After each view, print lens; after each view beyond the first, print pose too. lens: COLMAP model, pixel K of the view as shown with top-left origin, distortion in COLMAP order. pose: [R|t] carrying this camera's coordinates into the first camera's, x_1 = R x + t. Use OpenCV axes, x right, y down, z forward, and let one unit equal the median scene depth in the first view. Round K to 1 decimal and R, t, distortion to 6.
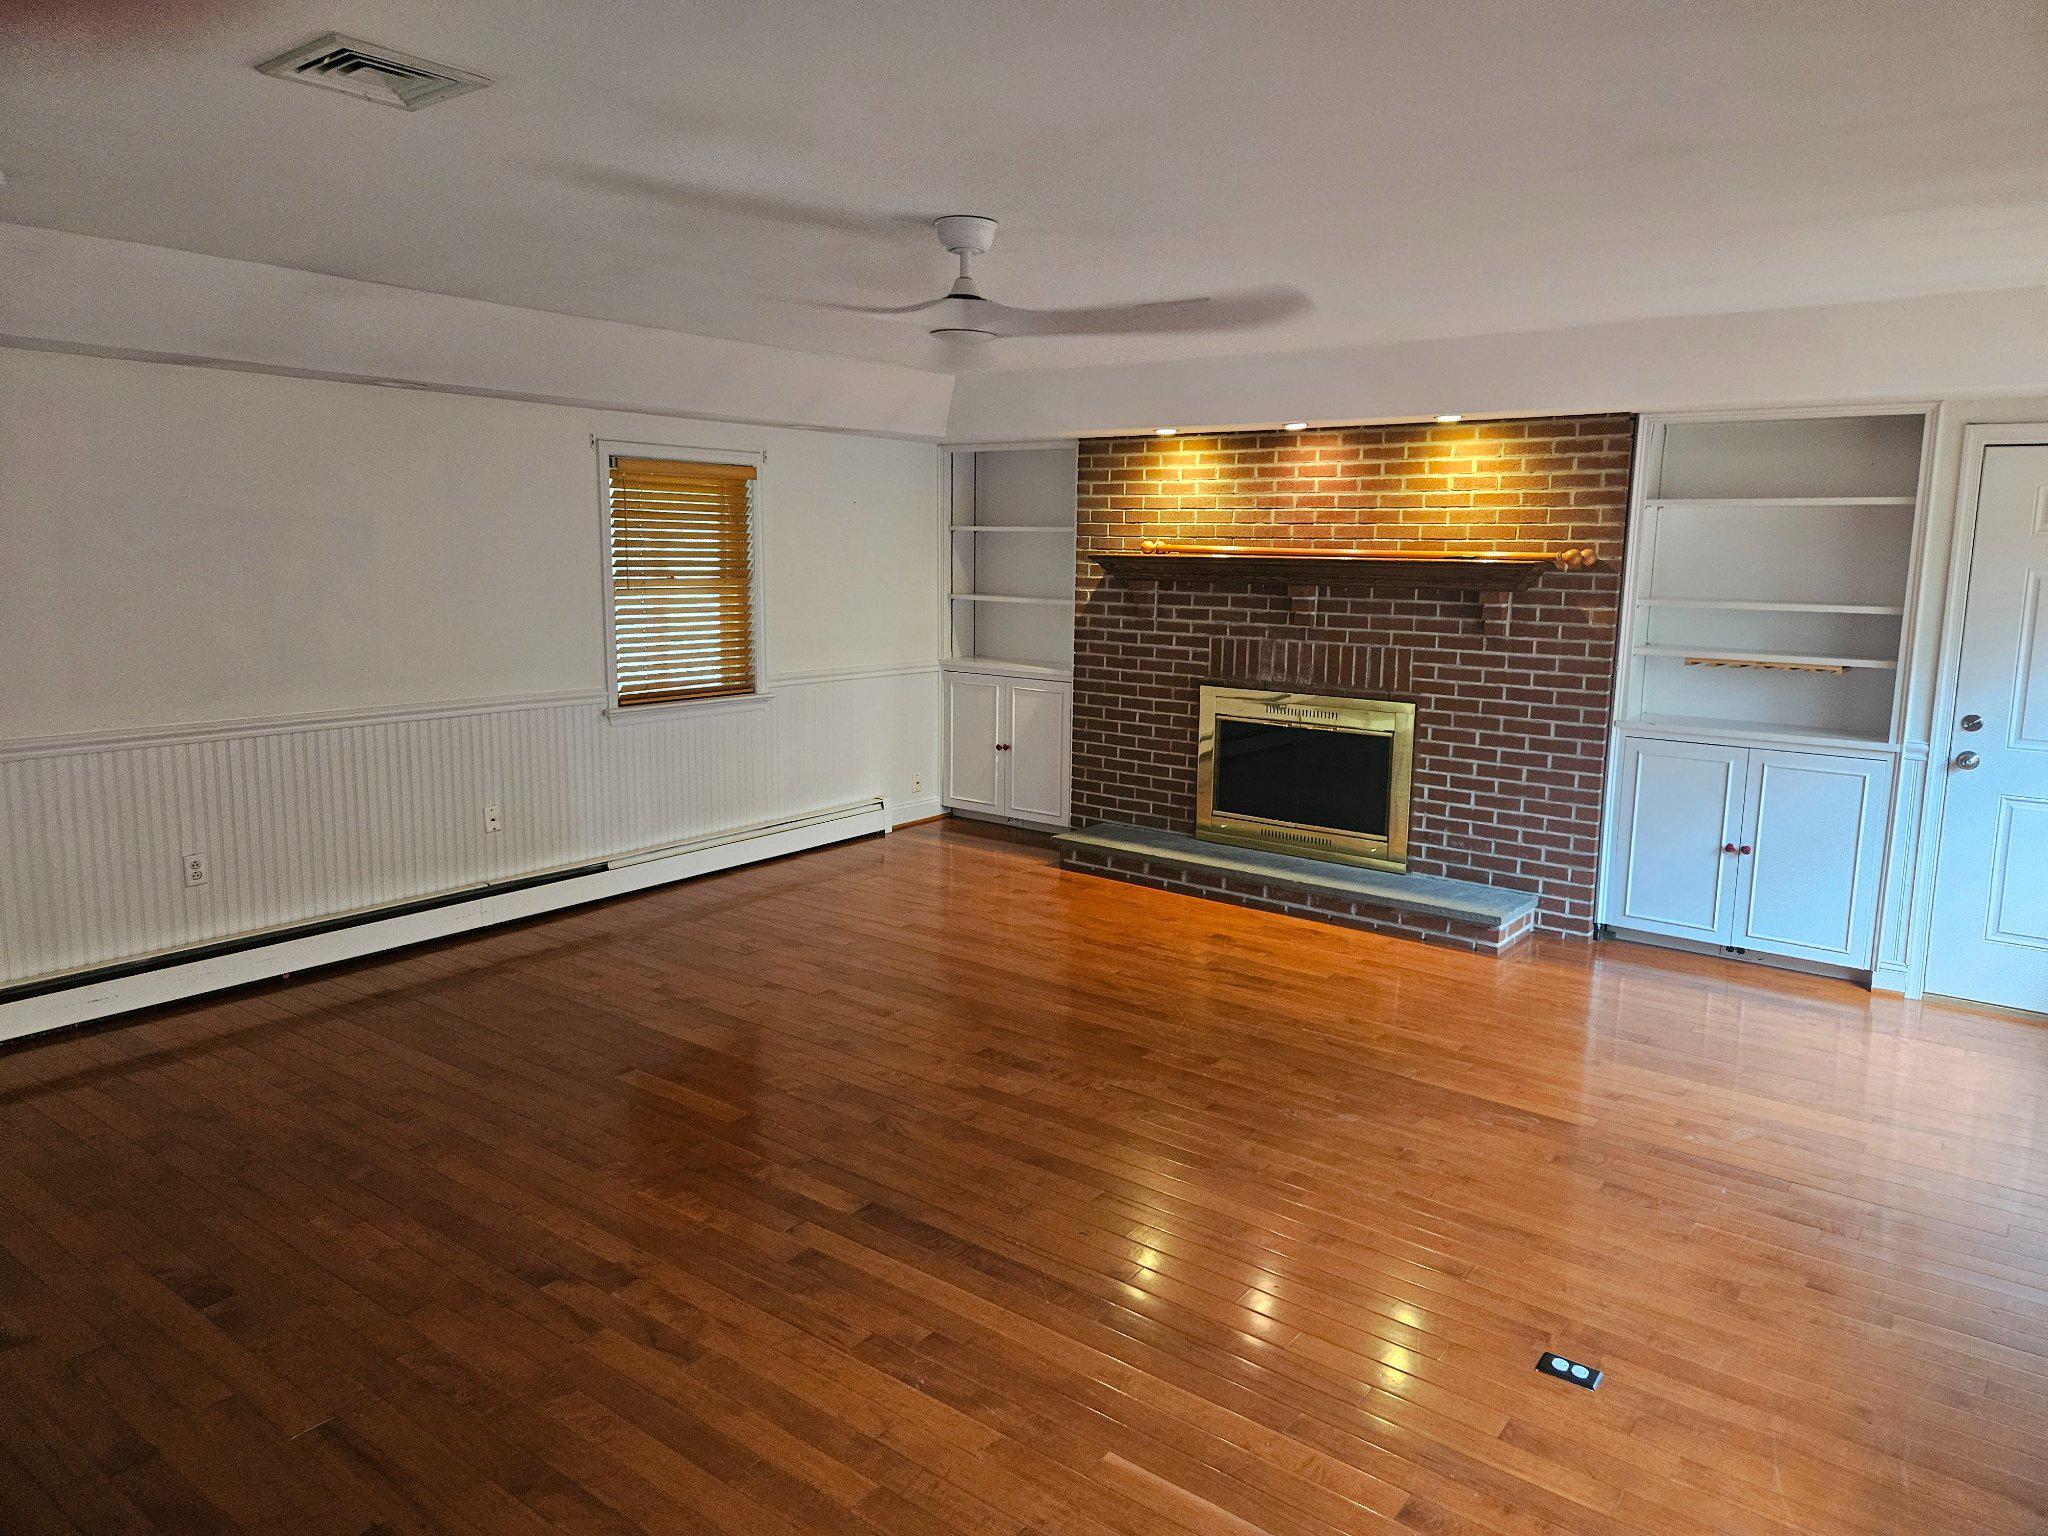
lens RADIAL K [[1360.7, 0, 1024.5], [0, 1360.7, 754.6], [0, 0, 1]] dist [0.046796, -0.021087]
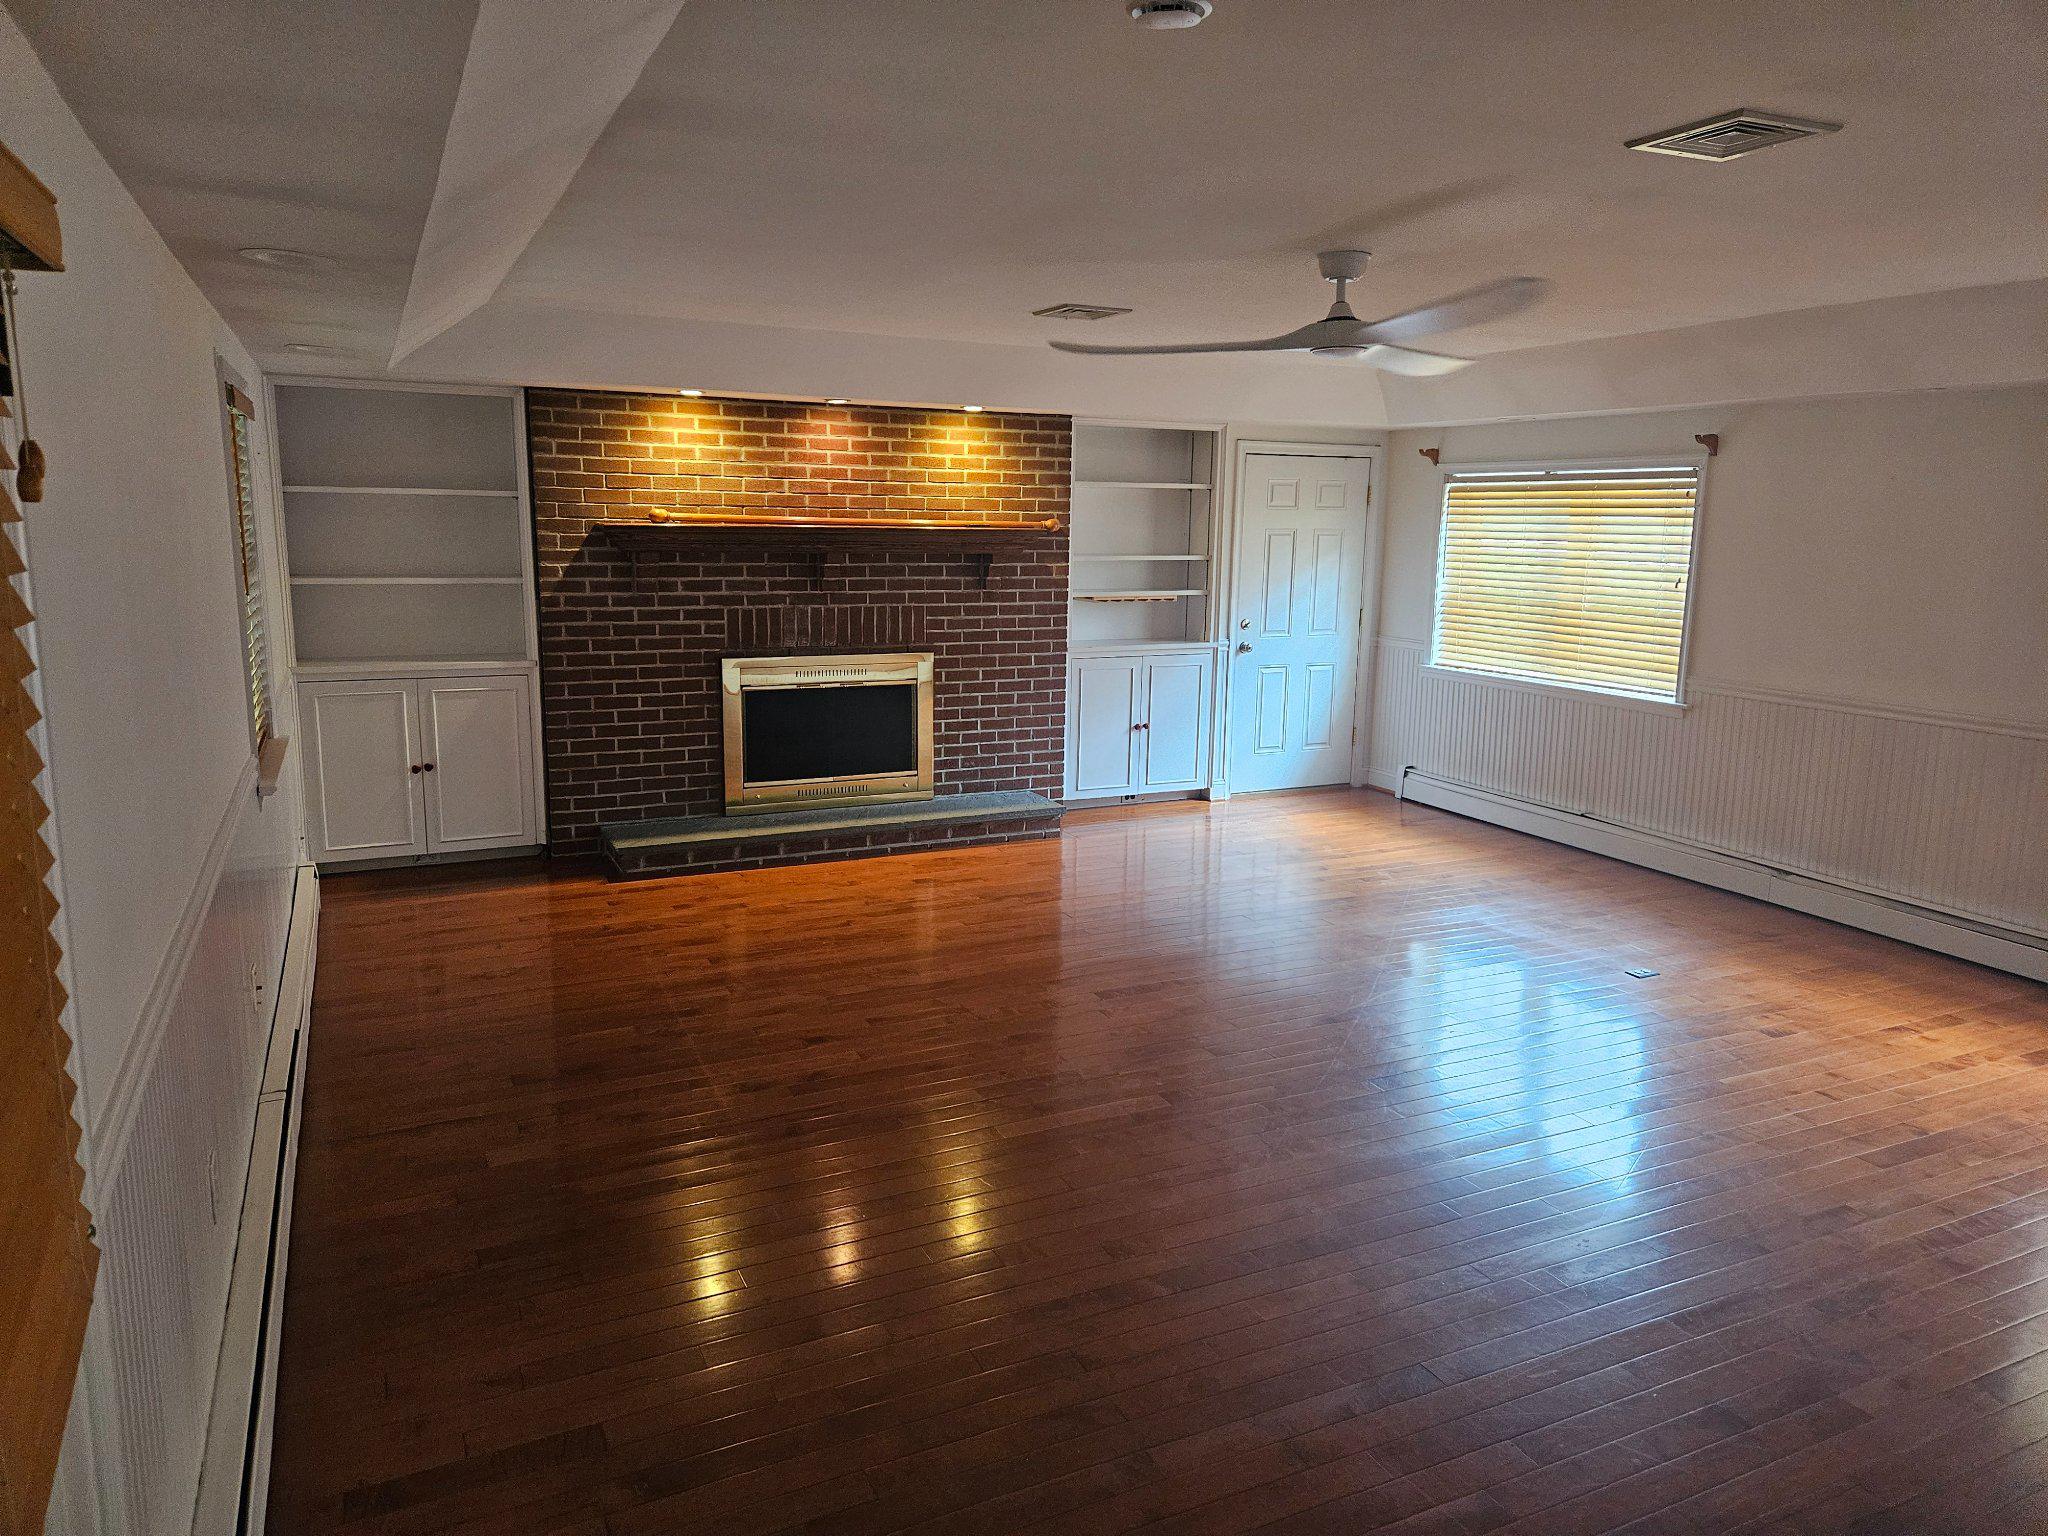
lens RADIAL K [[1360.7, 0, 1030.1], [0, 1360.7, 772.2], [0, 0, 1]] dist [0.046796, -0.021087]
pose [[0.434623, -0.174019, 0.883641, -0.711033], [0.131372, 0.982910, 0.128953, -0.074241], [-0.890980, 0.060039, 0.450056, 0.403226]]
